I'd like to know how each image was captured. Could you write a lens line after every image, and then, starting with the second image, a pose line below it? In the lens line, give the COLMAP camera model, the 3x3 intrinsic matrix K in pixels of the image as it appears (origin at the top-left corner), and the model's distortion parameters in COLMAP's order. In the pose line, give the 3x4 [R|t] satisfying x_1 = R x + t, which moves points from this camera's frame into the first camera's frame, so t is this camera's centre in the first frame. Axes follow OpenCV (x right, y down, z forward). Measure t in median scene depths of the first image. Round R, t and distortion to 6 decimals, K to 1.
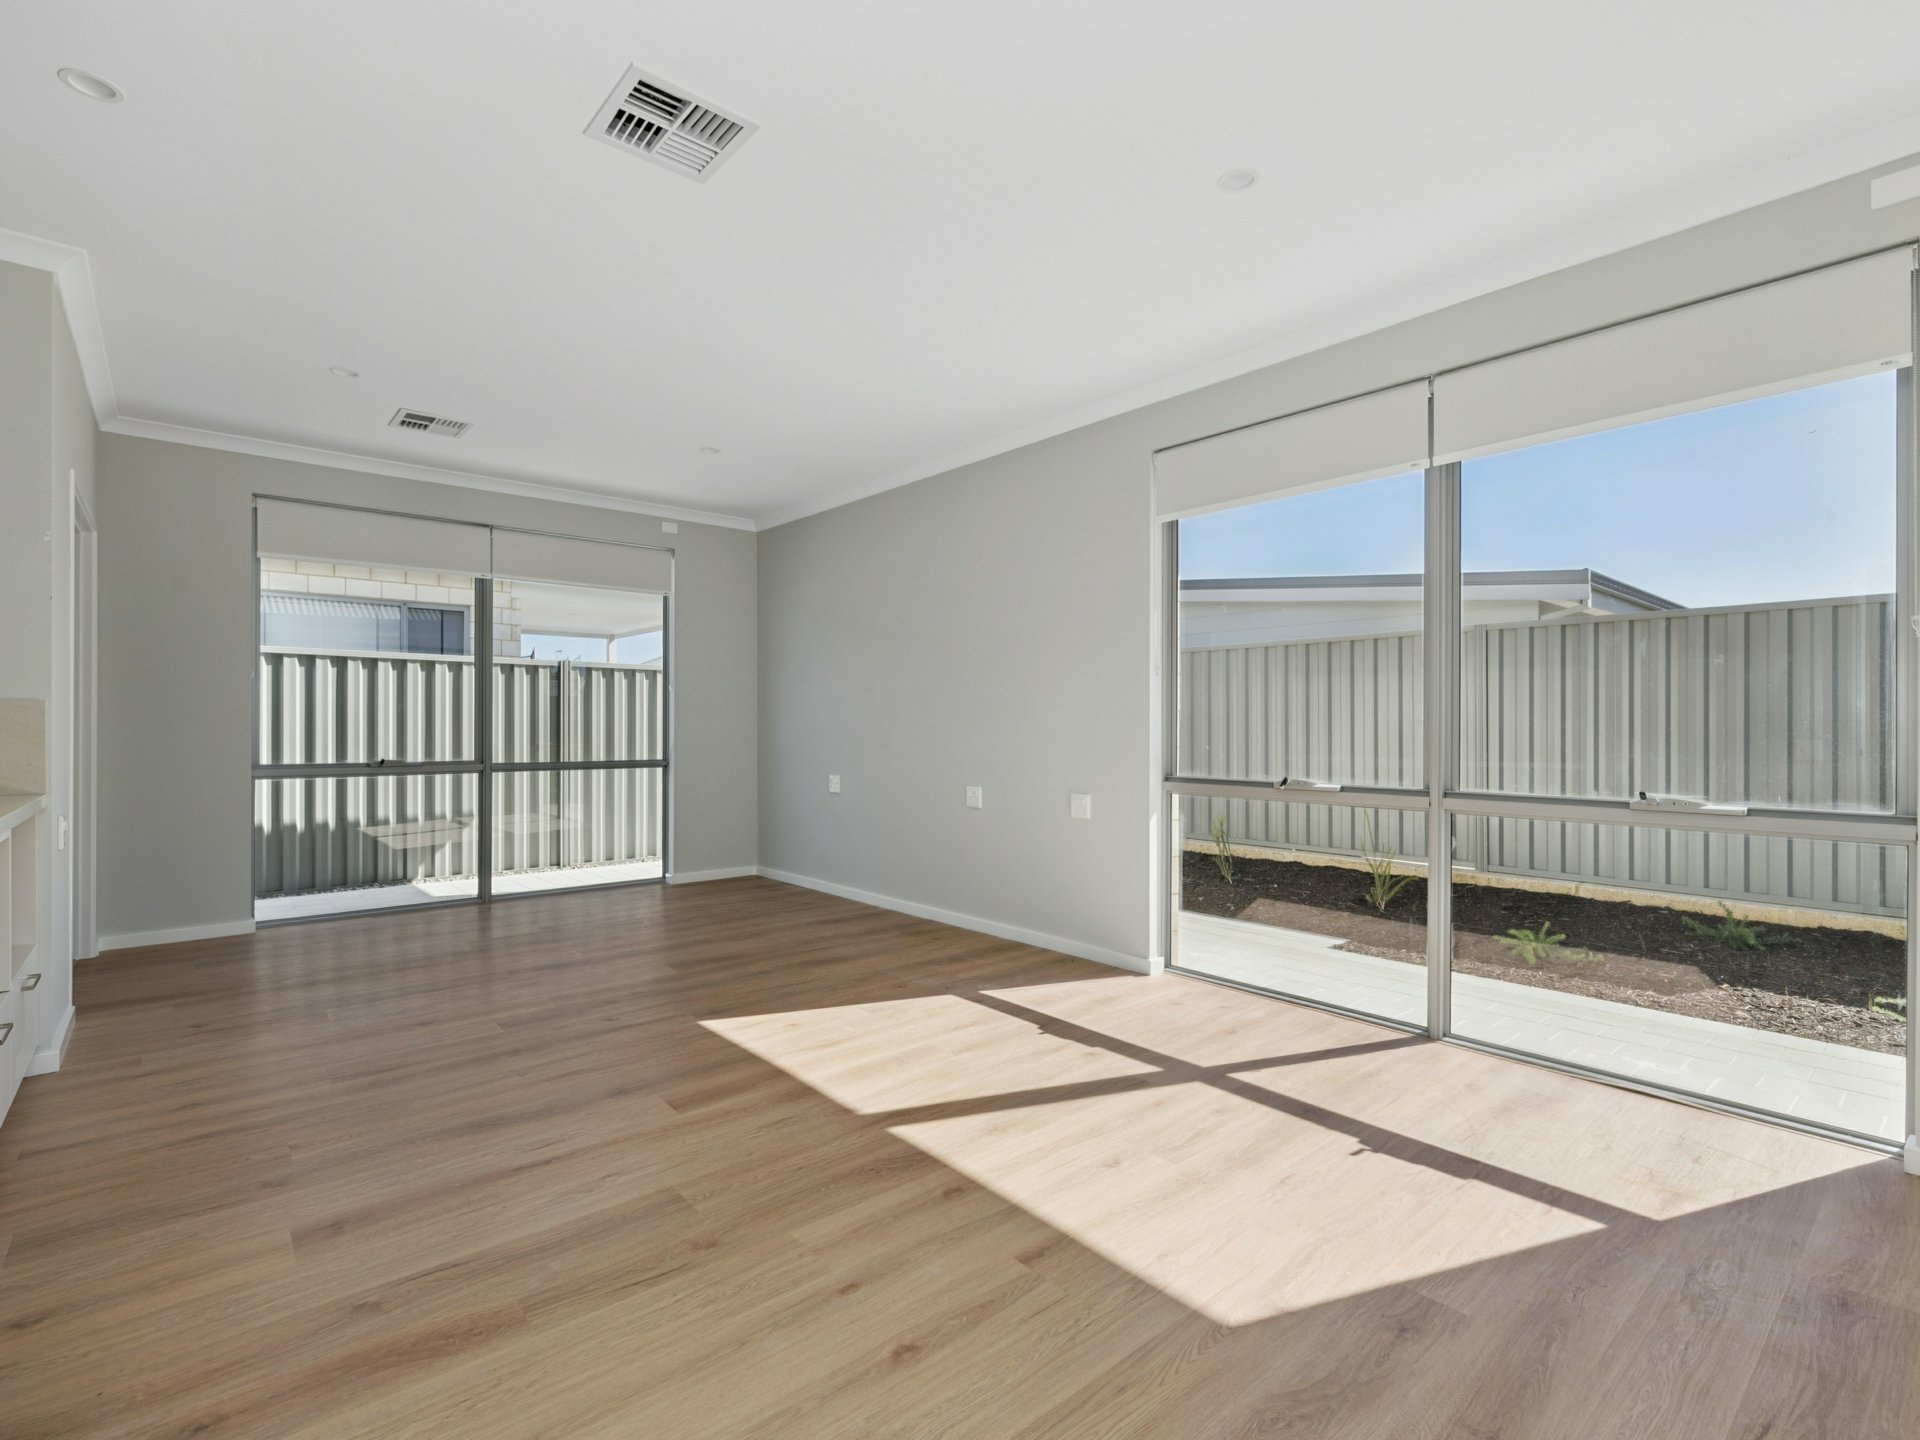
lens RADIAL K [[908.0, 0, 951.4], [0, 908.0, 727.4], [0, 0, 1]] dist [0.002196, 0.000299]
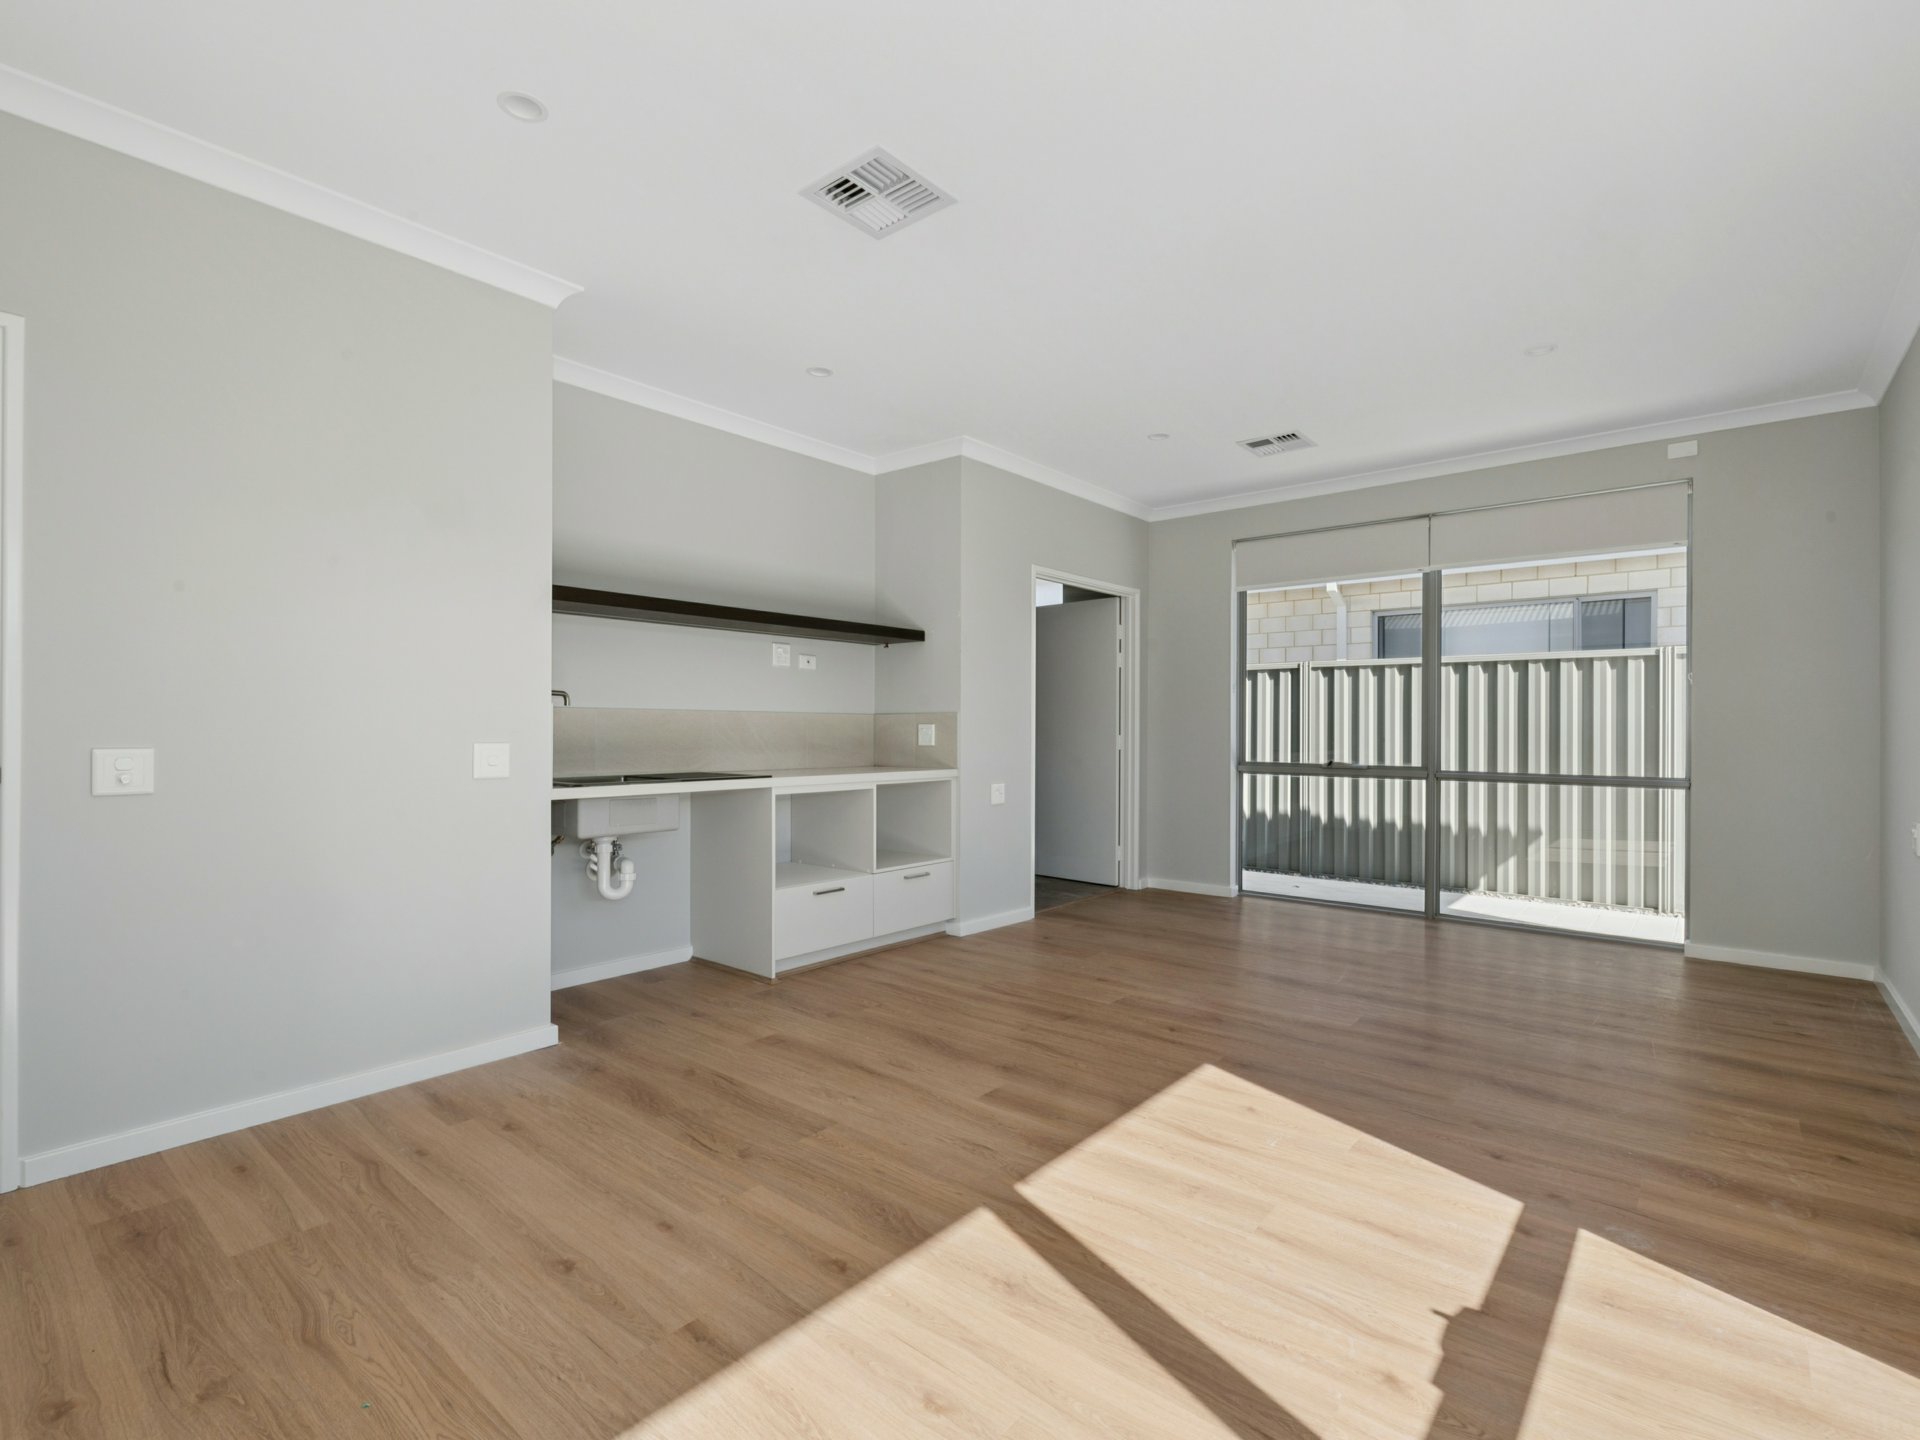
lens RADIAL K [[908.0, 0, 951.4], [0, 908.0, 727.4], [0, 0, 1]] dist [0.002196, 0.000299]
pose [[0.160451, -0.001391, -0.987043, 0.483757], [-0.005551, 0.999982, -0.002311, 0.000970], [0.987028, 0.005850, 0.160441, 0.535712]]
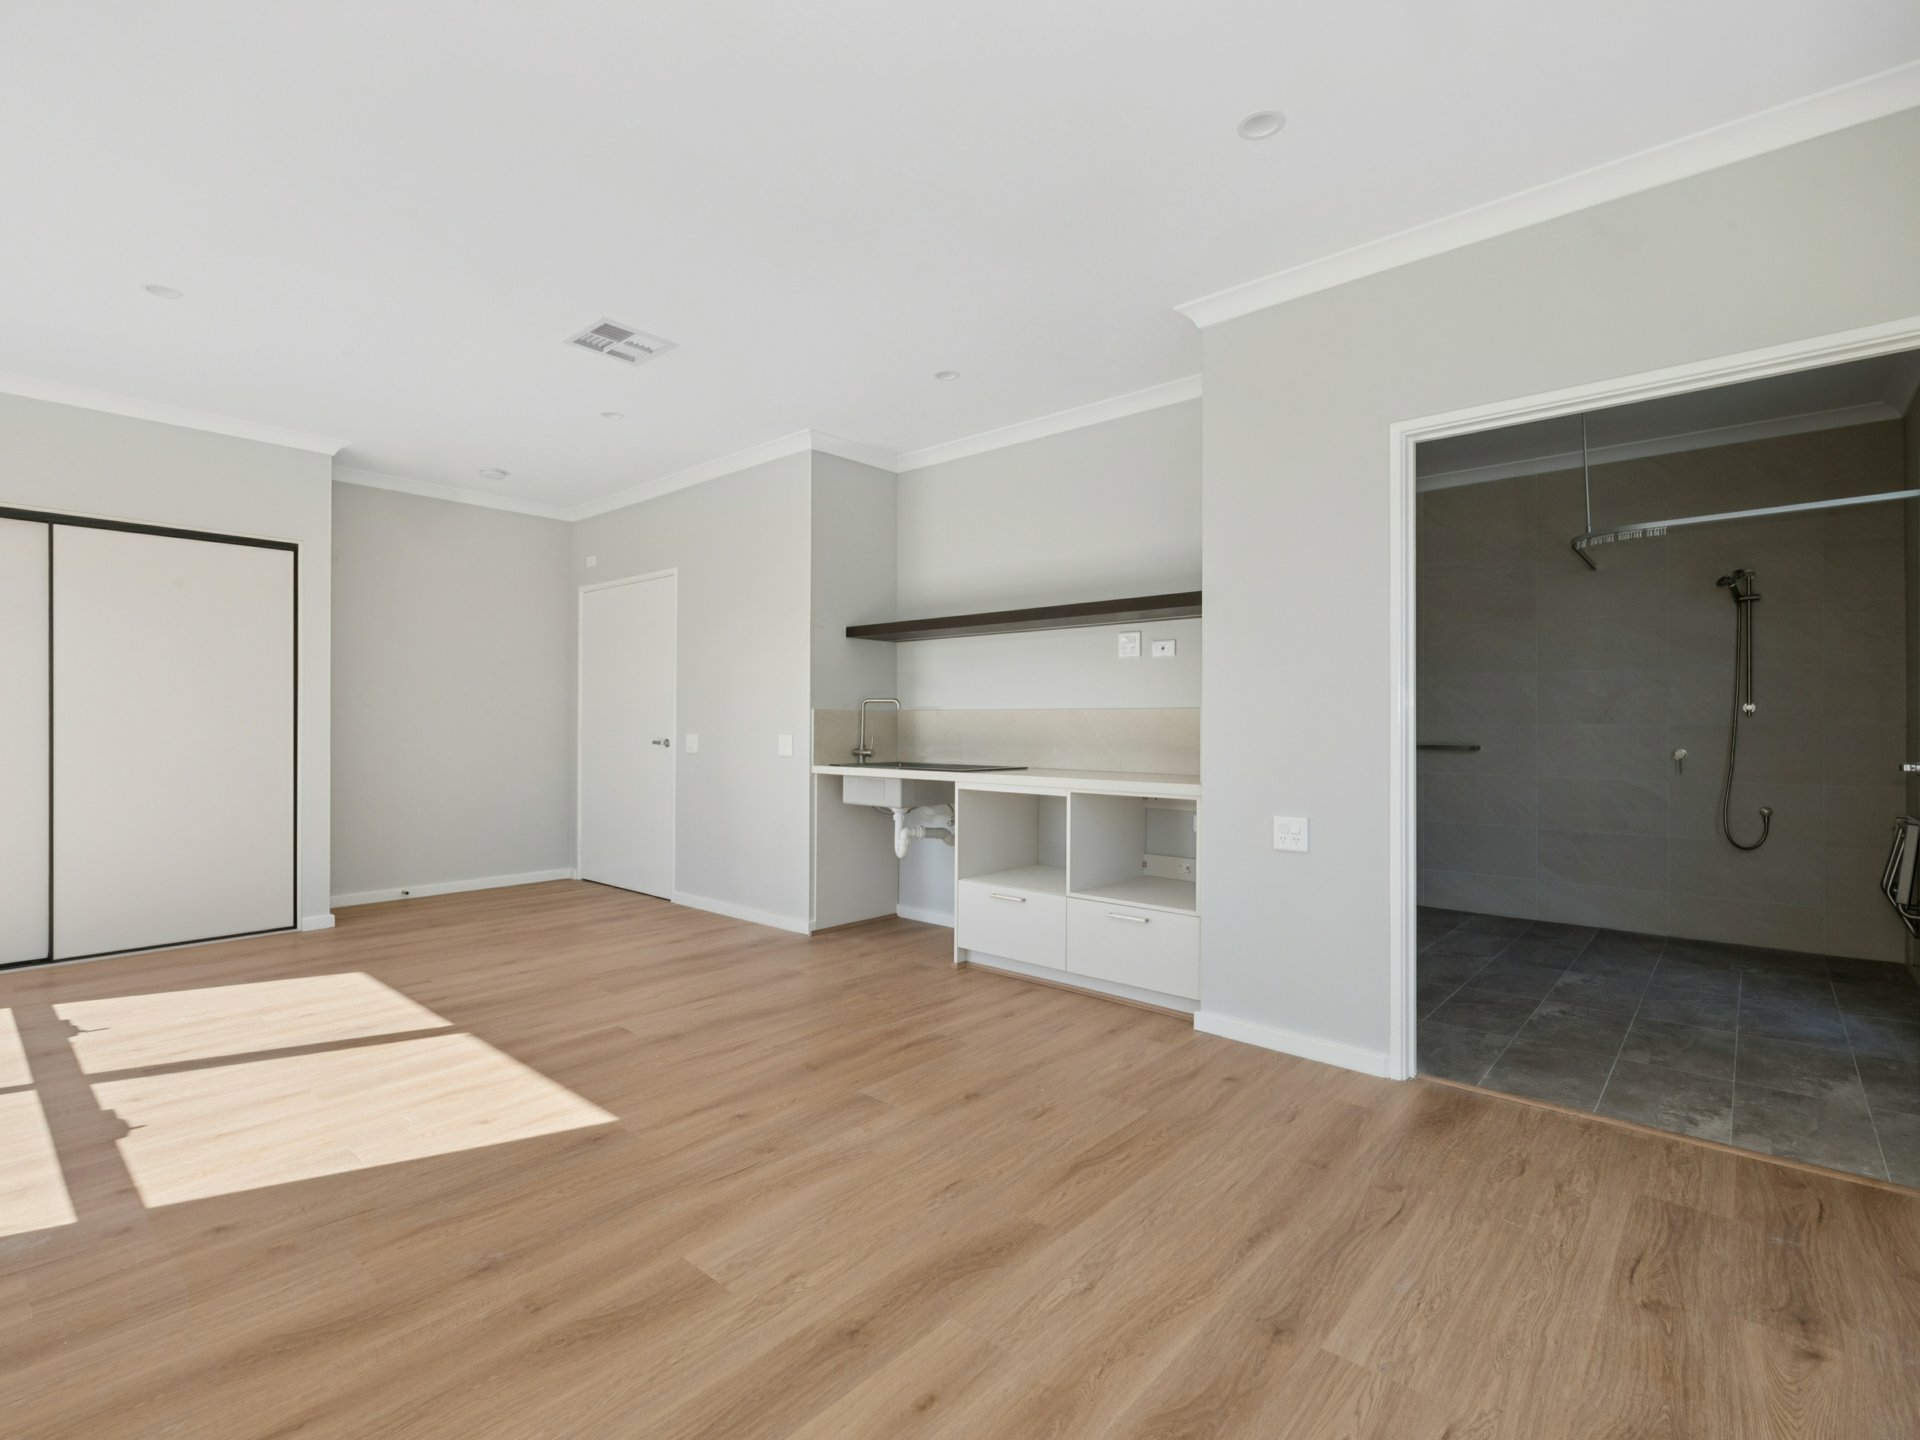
lens RADIAL K [[908.0, 0, 951.4], [0, 908.0, 727.4], [0, 0, 1]] dist [0.002196, 0.000299]
pose [[-0.990016, -0.003925, -0.140902, -0.388684], [-0.004418, 0.999985, 0.003189, -0.000761], [0.140887, 0.003780, -0.990018, 1.554537]]
